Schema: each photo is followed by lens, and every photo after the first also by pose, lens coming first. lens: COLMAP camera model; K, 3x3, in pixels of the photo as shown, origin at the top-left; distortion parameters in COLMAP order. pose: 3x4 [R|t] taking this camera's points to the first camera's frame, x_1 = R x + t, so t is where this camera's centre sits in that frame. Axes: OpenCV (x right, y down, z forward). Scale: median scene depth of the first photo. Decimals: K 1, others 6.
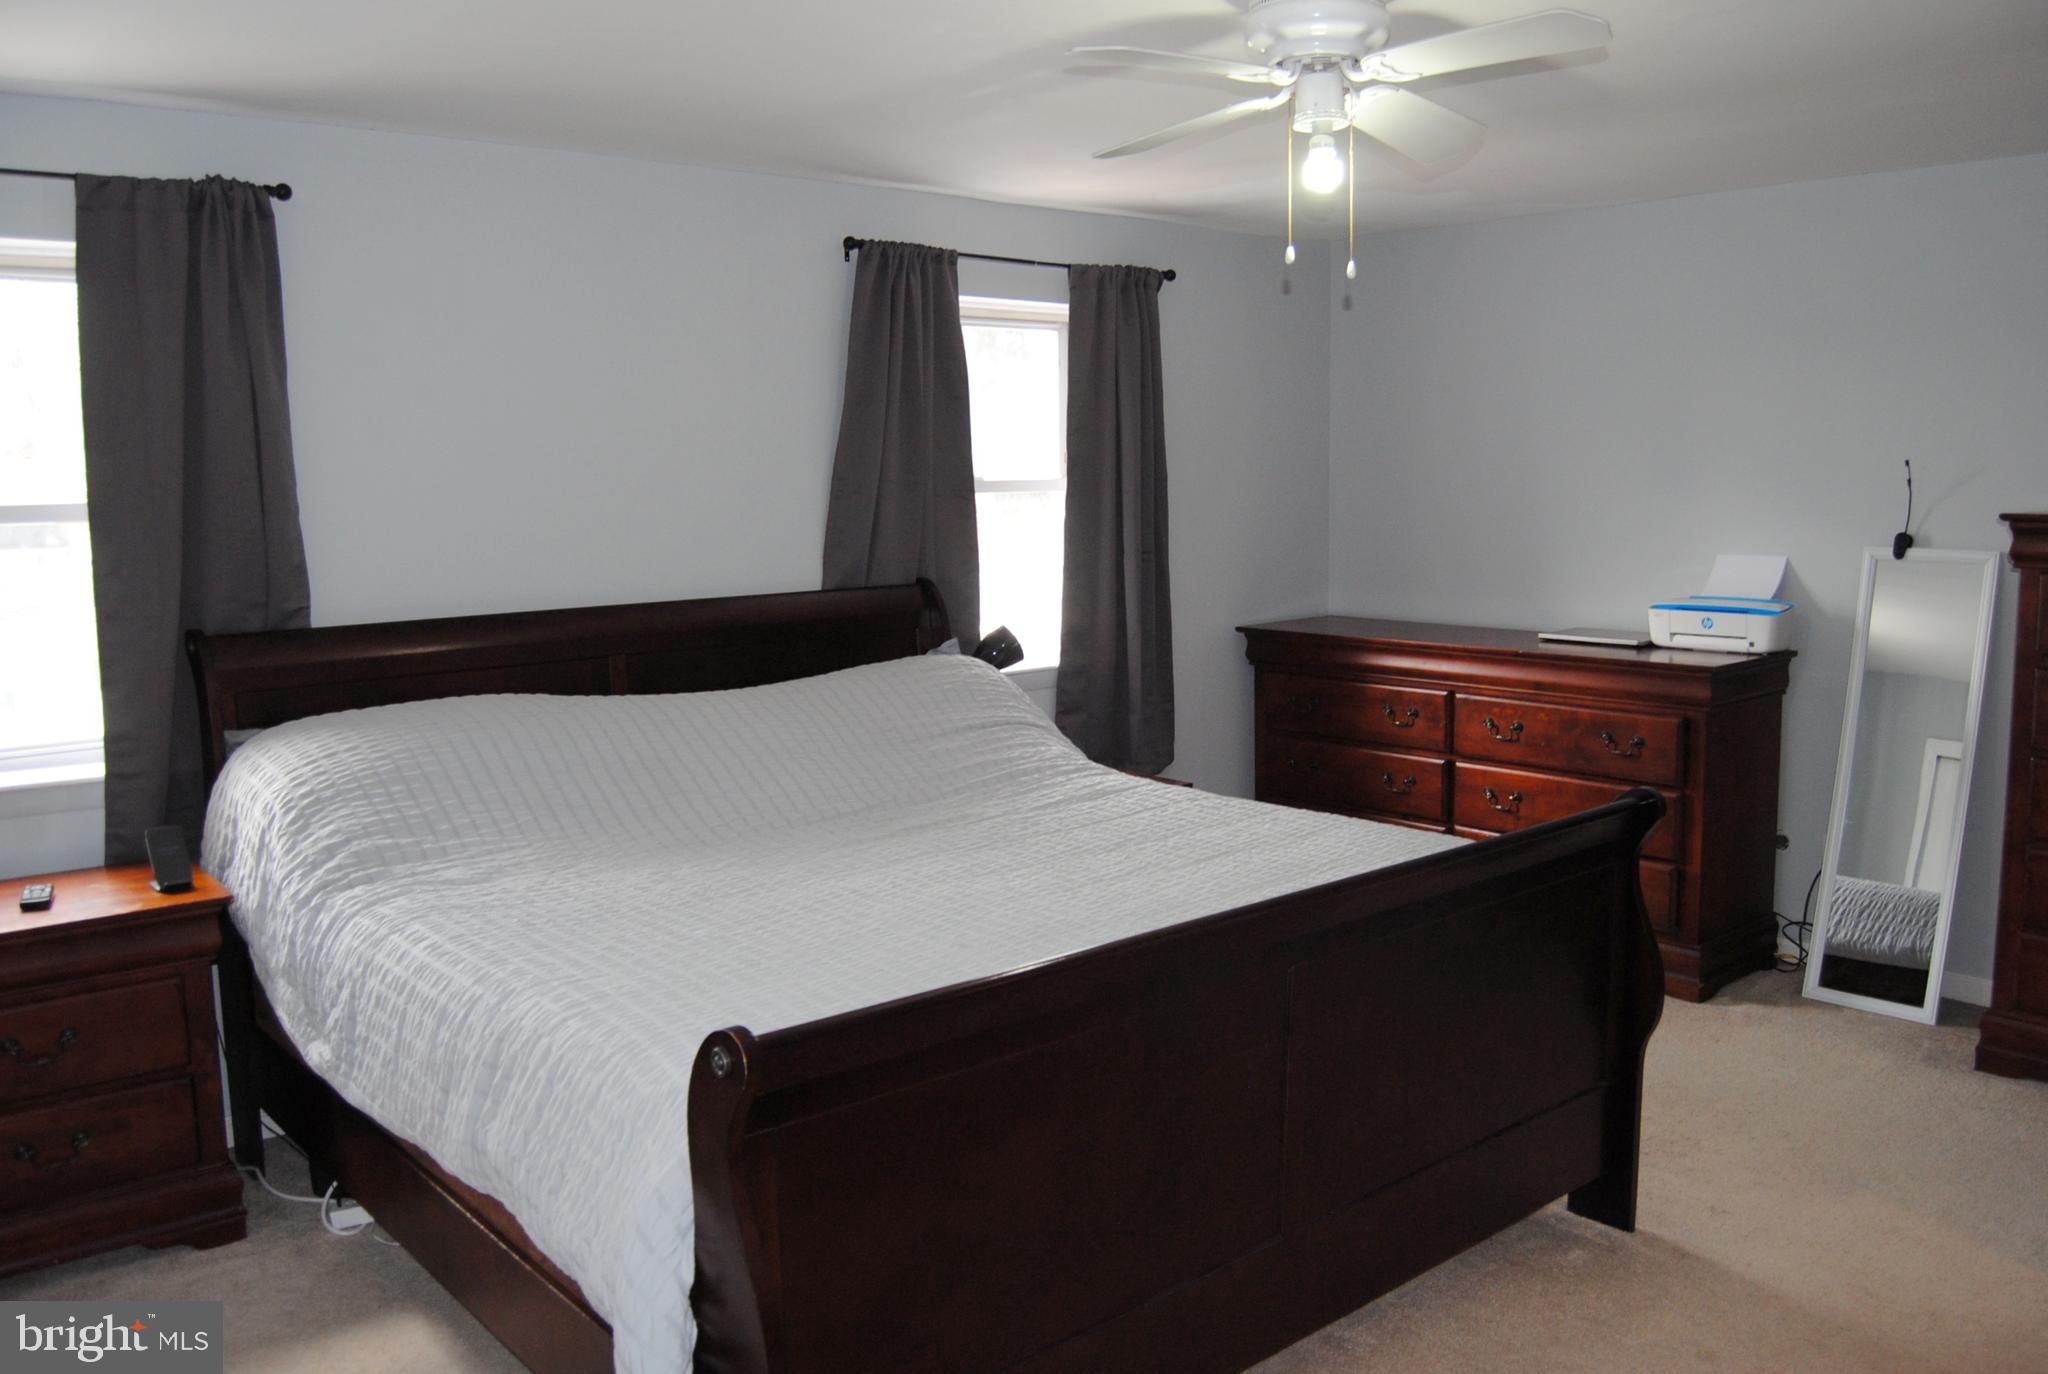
lens RADIAL K [[1605.9, 0, 1036.1], [0, 1605.9, 682.1], [0, 0, 1]] dist [-0.096416, 0.035880]
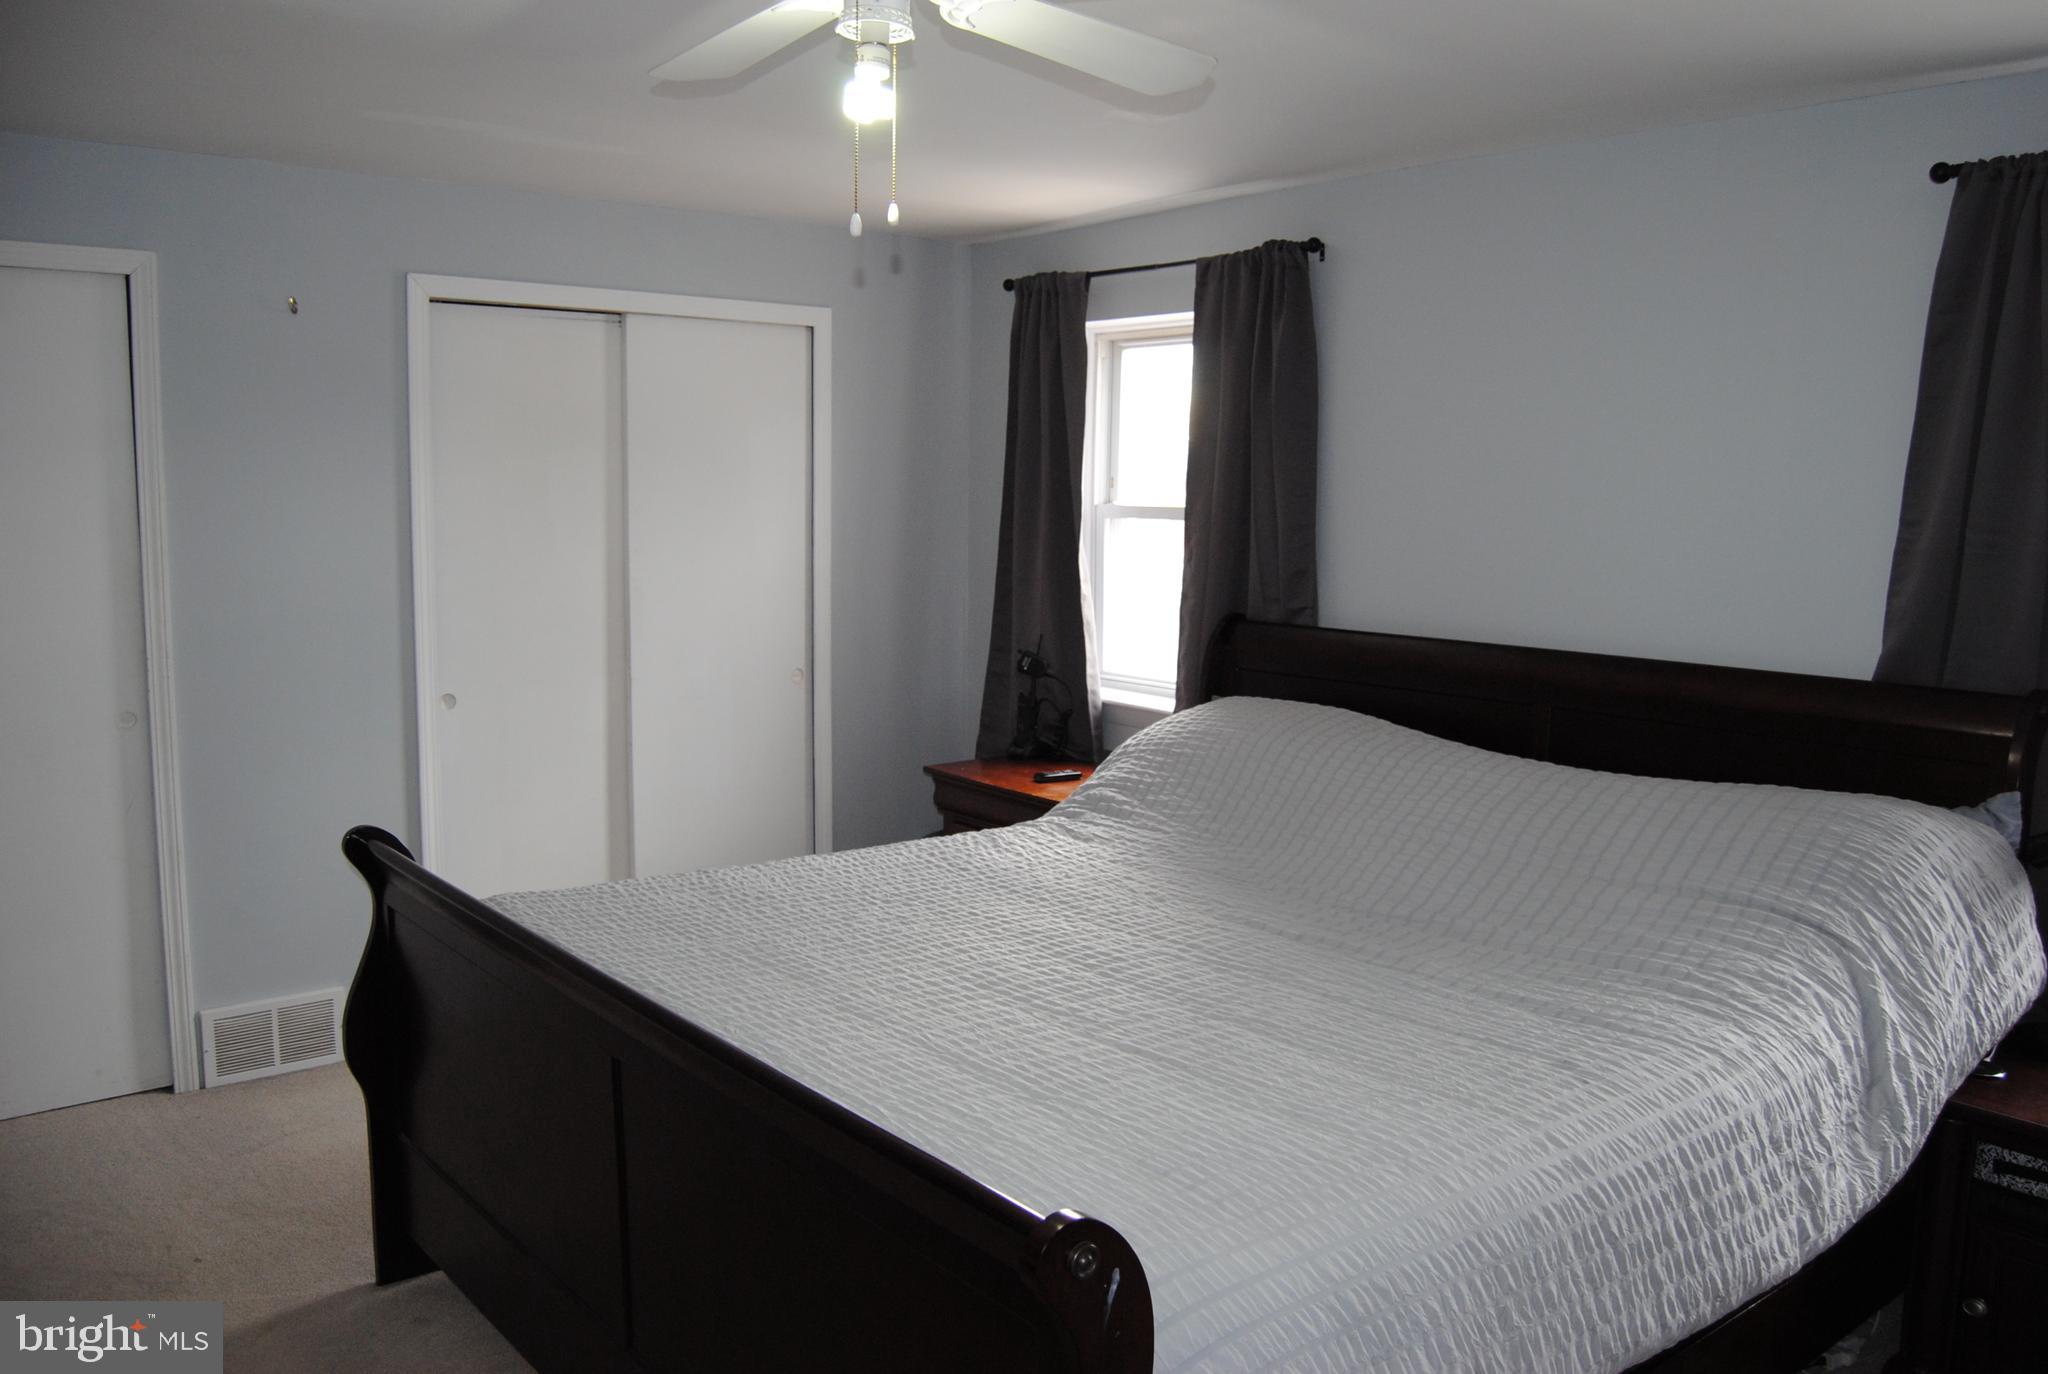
lens RADIAL K [[1559.4, 0, 1024.0], [0, 1559.4, 687.0], [0, 0, 1]] dist [-0.005634, -0.003528]
pose [[-0.002854, 0.150436, -0.988616, 0.765987], [-0.138691, 0.979006, 0.149374, -0.149819], [0.990332, 0.137539, 0.018070, 0.879146]]
